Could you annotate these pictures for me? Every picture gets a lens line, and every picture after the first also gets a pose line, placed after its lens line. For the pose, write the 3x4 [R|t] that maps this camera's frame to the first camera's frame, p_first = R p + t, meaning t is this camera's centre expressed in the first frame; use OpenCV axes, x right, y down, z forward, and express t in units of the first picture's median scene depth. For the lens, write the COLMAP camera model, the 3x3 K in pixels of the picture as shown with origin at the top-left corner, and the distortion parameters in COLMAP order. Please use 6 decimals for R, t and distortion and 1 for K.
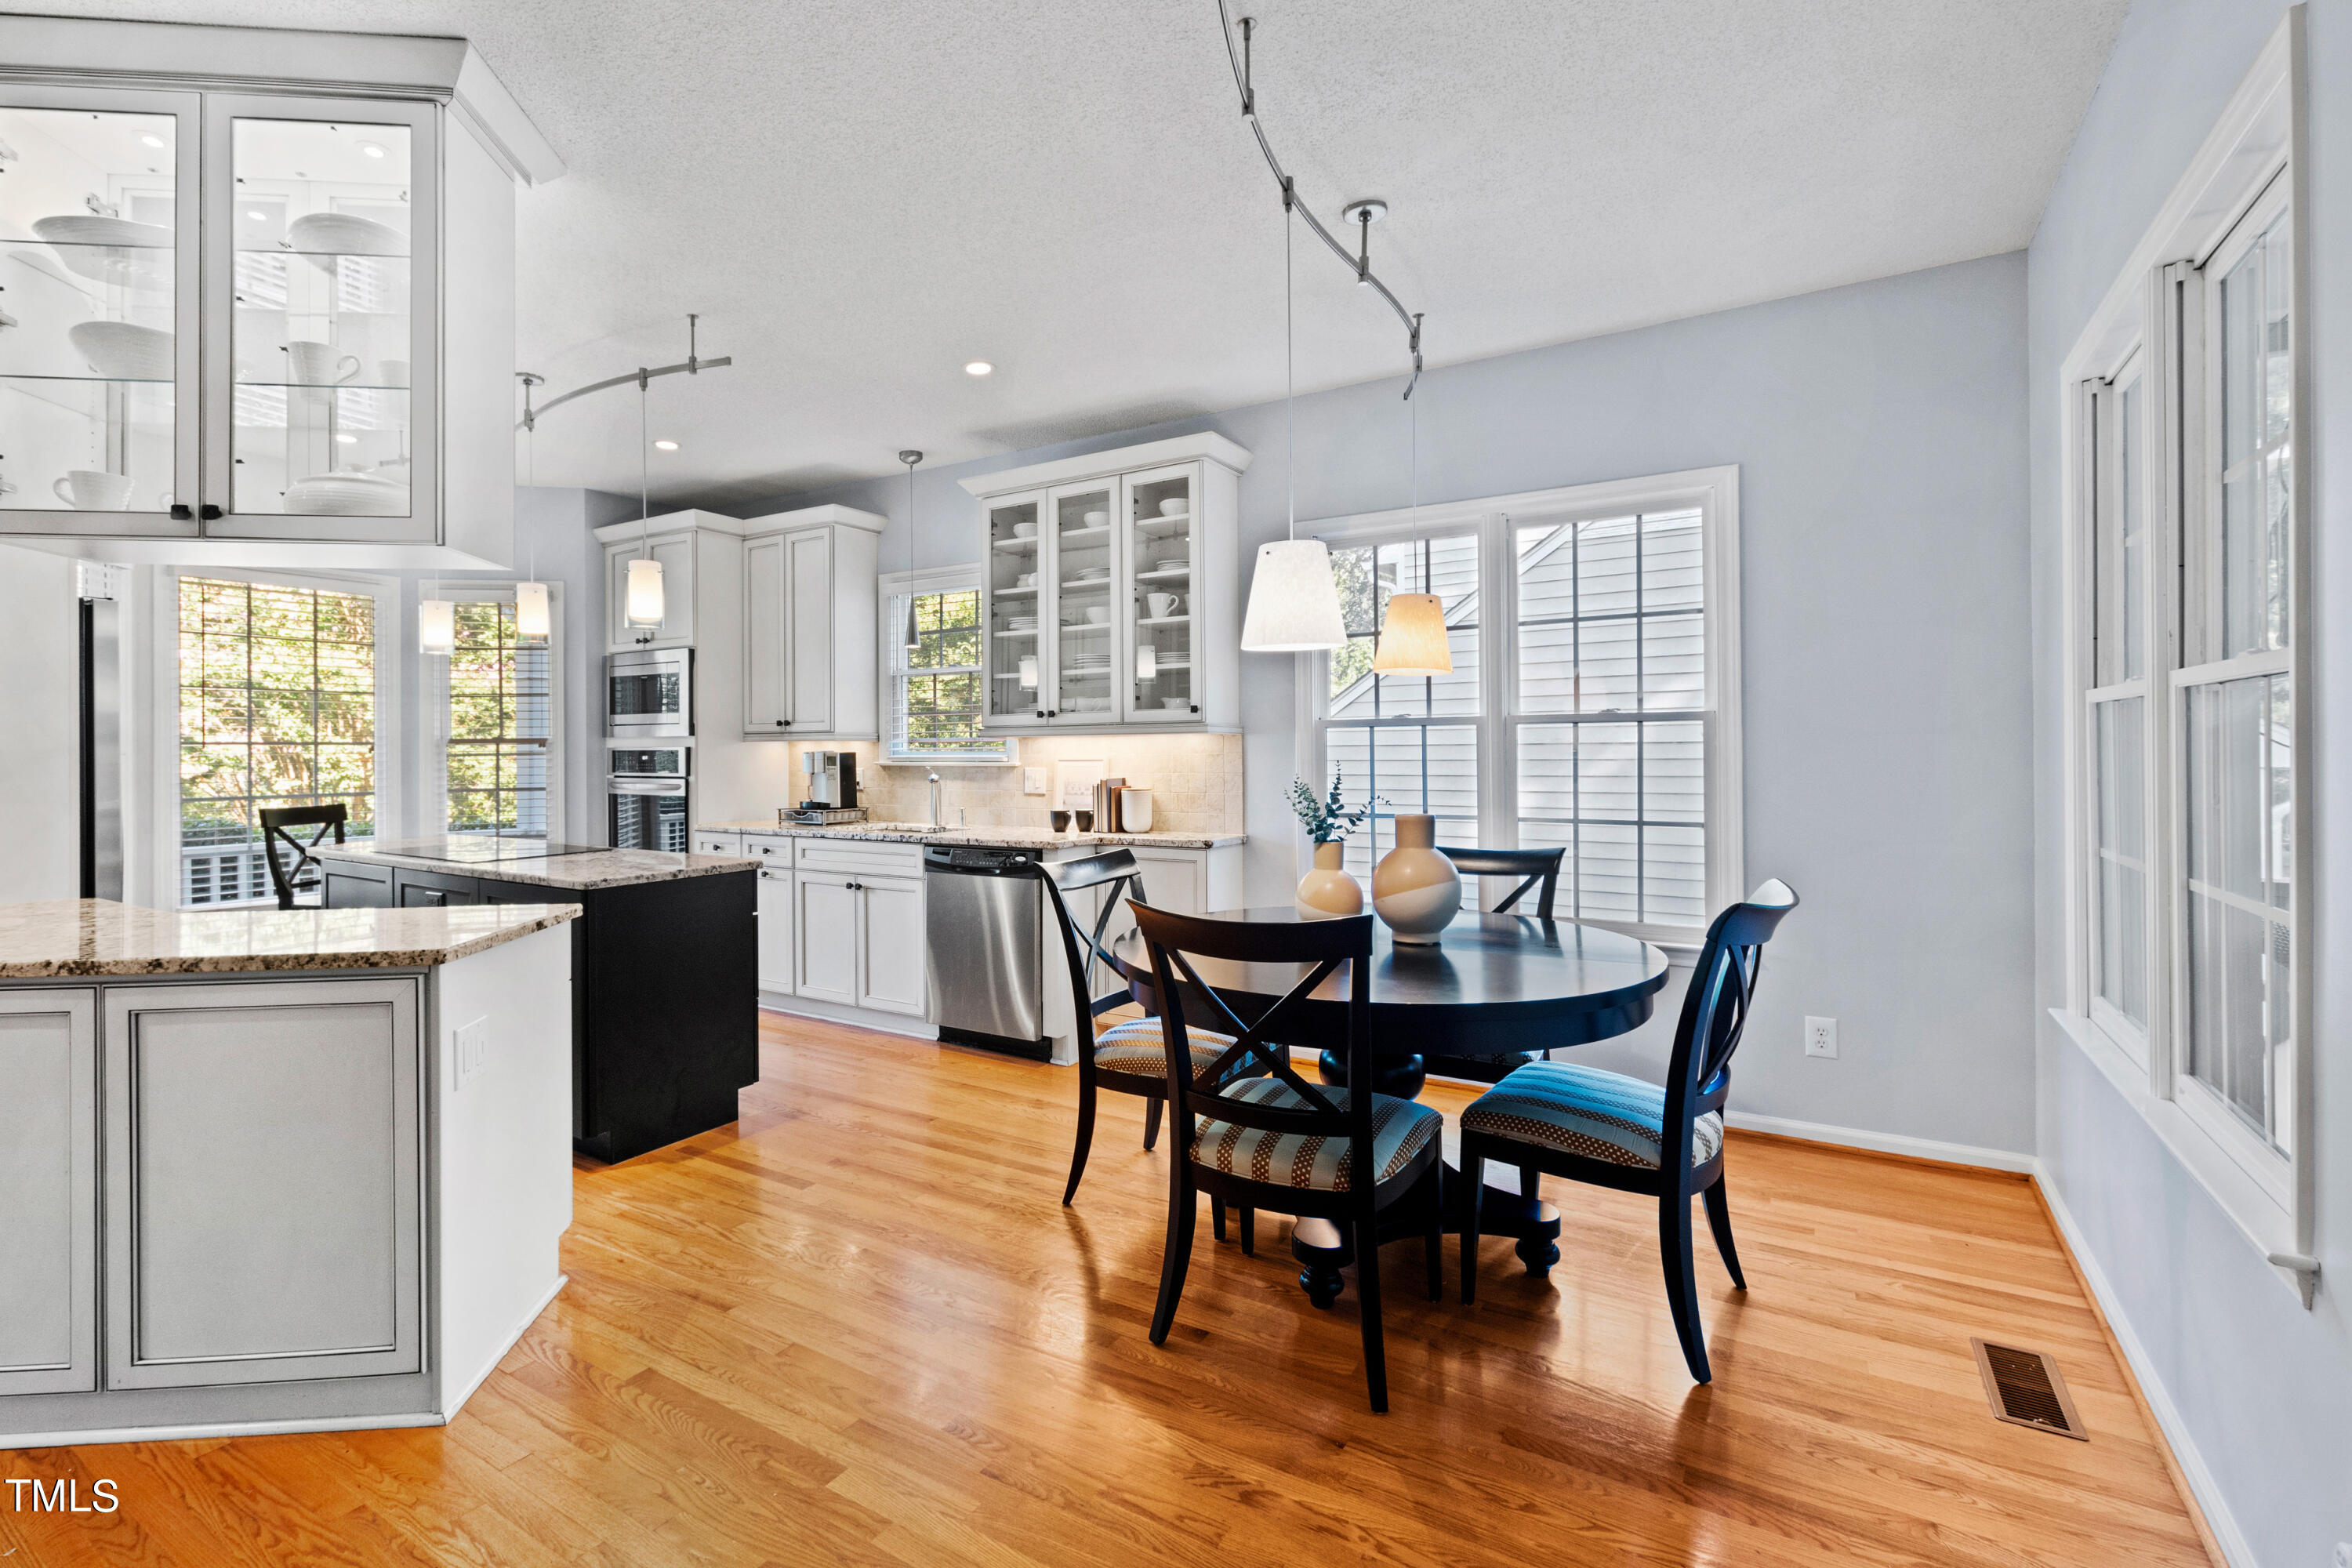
lens RADIAL K [[1024.9, 0, 1177.4], [0, 1024.9, 746.6], [0, 0, 1]] dist [0.000392, -0.000045]
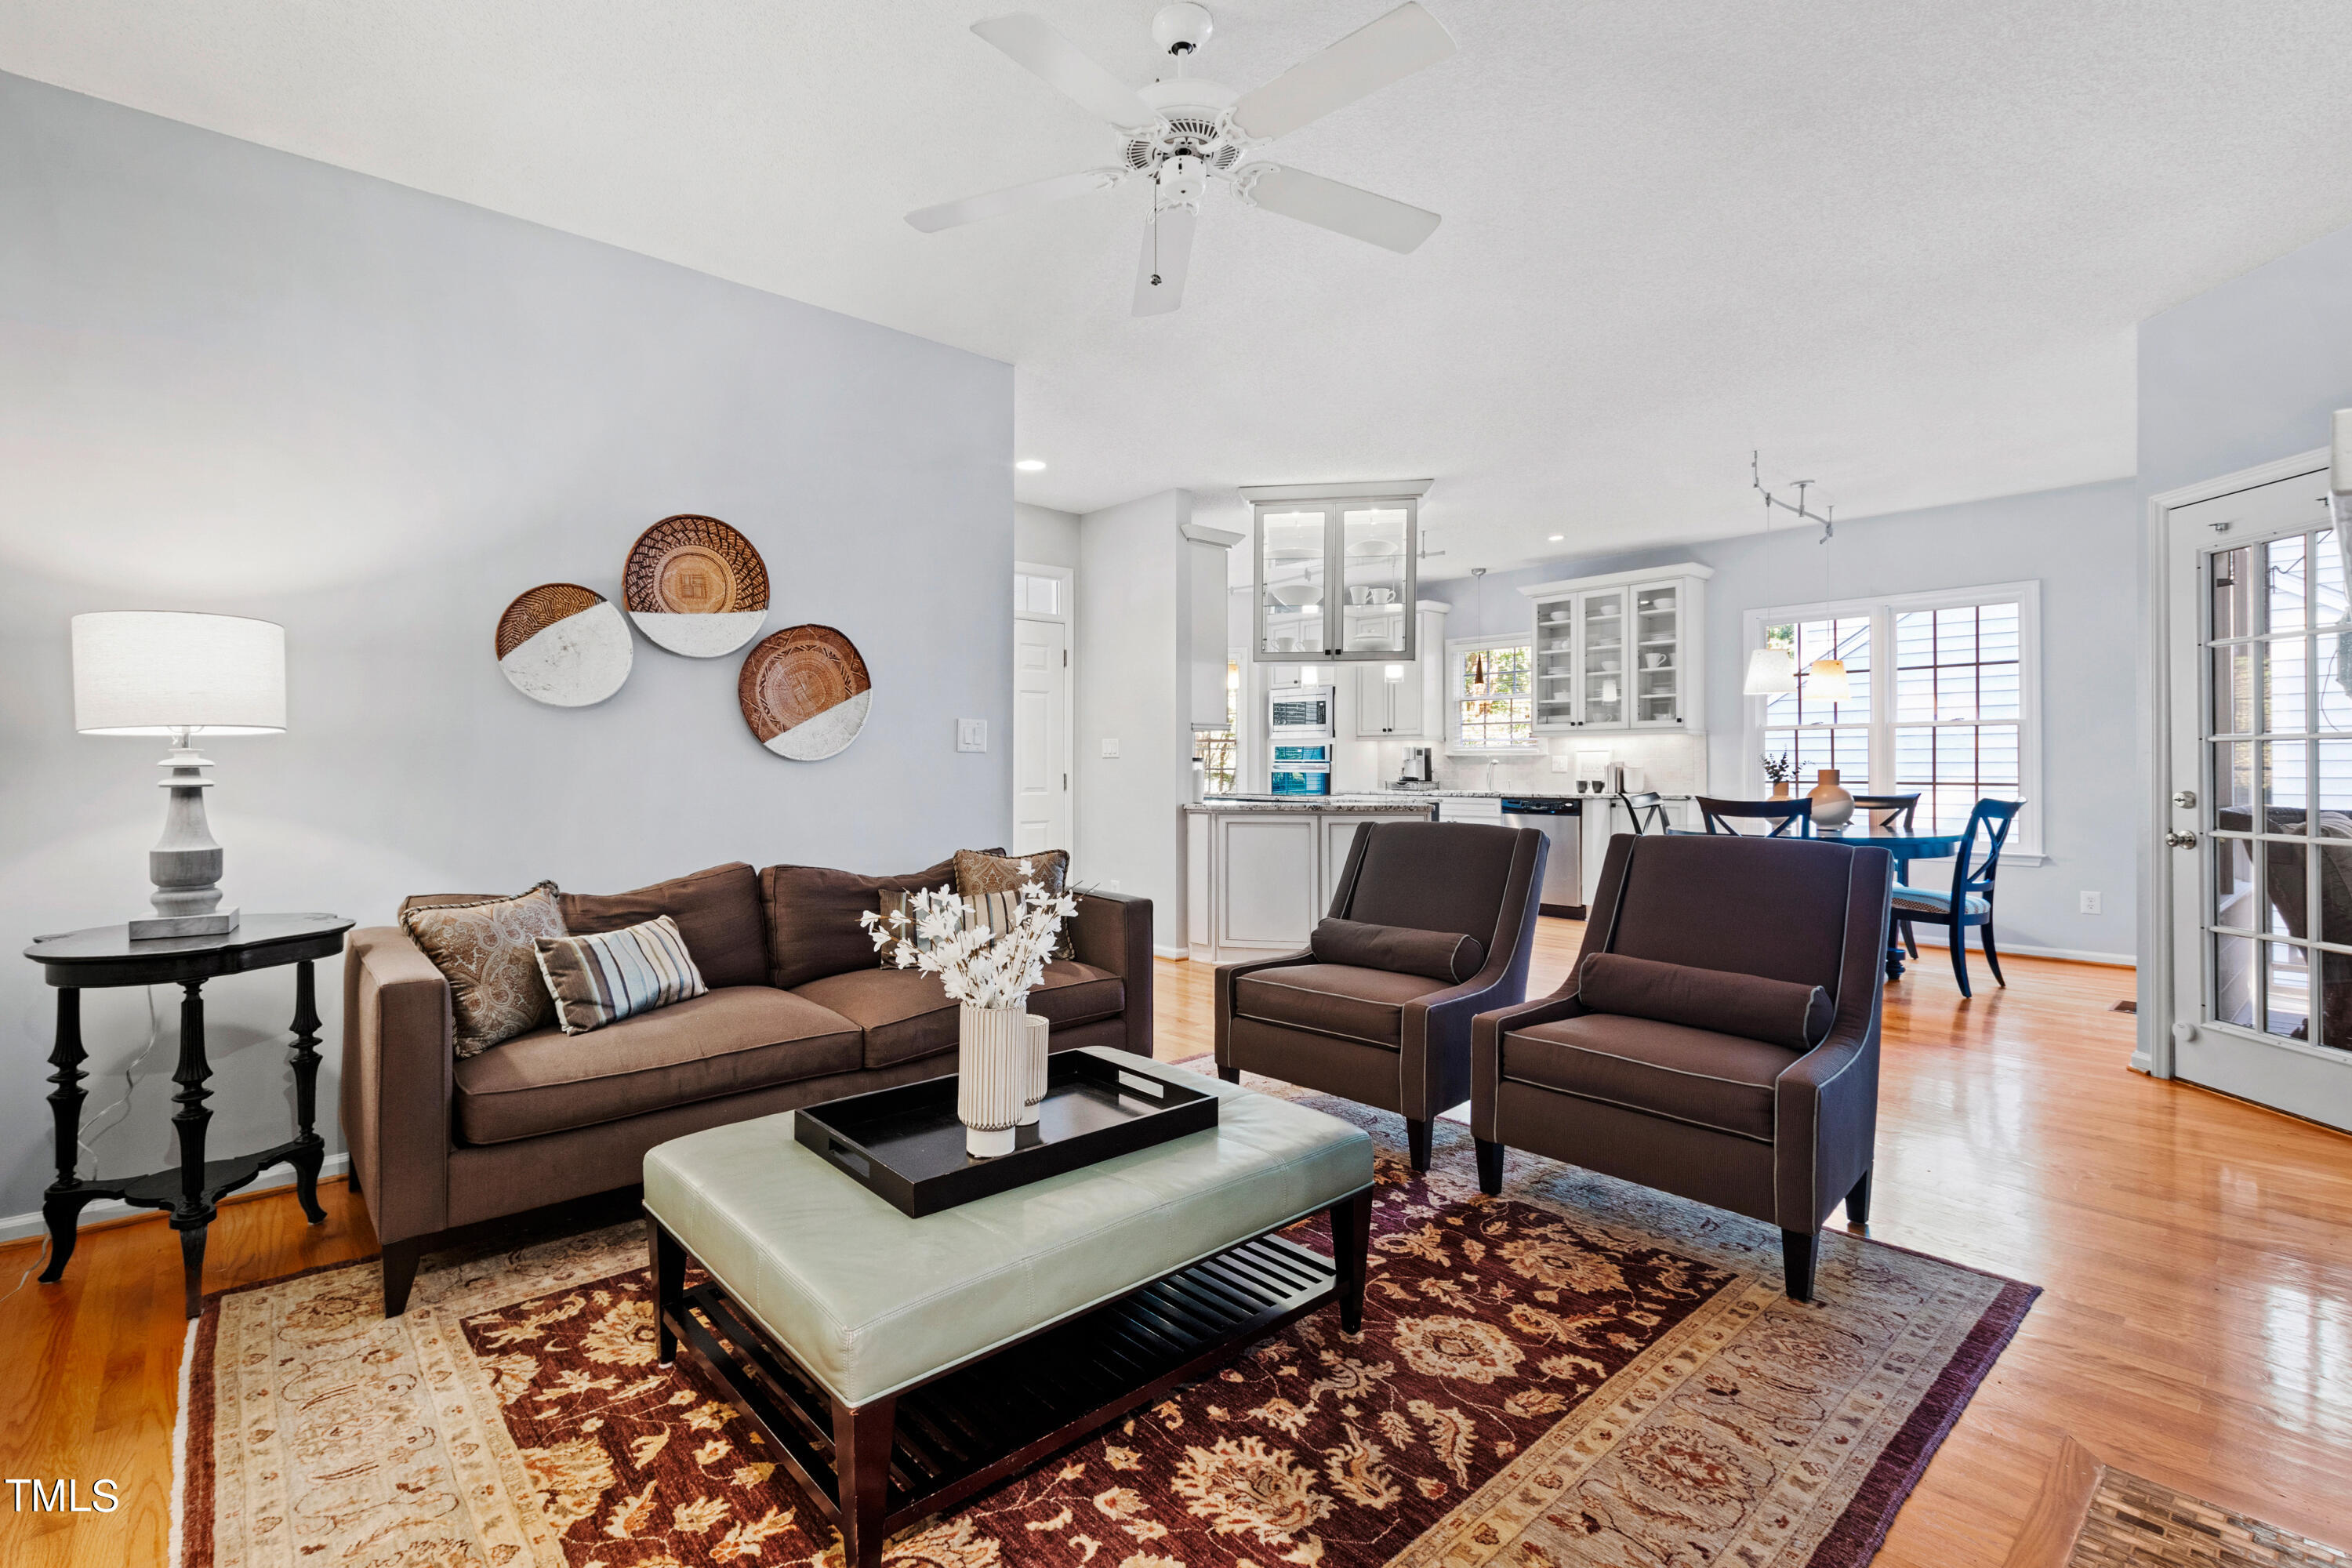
lens RADIAL K [[1059.4, 0, 1168.5], [0, 1059.4, 761.0], [0, 0, 1]] dist [0.022444, -0.000226]
pose [[0.952108, 0.007032, -0.305680, -0.248668], [-0.007179, 0.999974, 0.000644, 0.036795], [0.305677, 0.001581, 0.952134, -0.968413]]
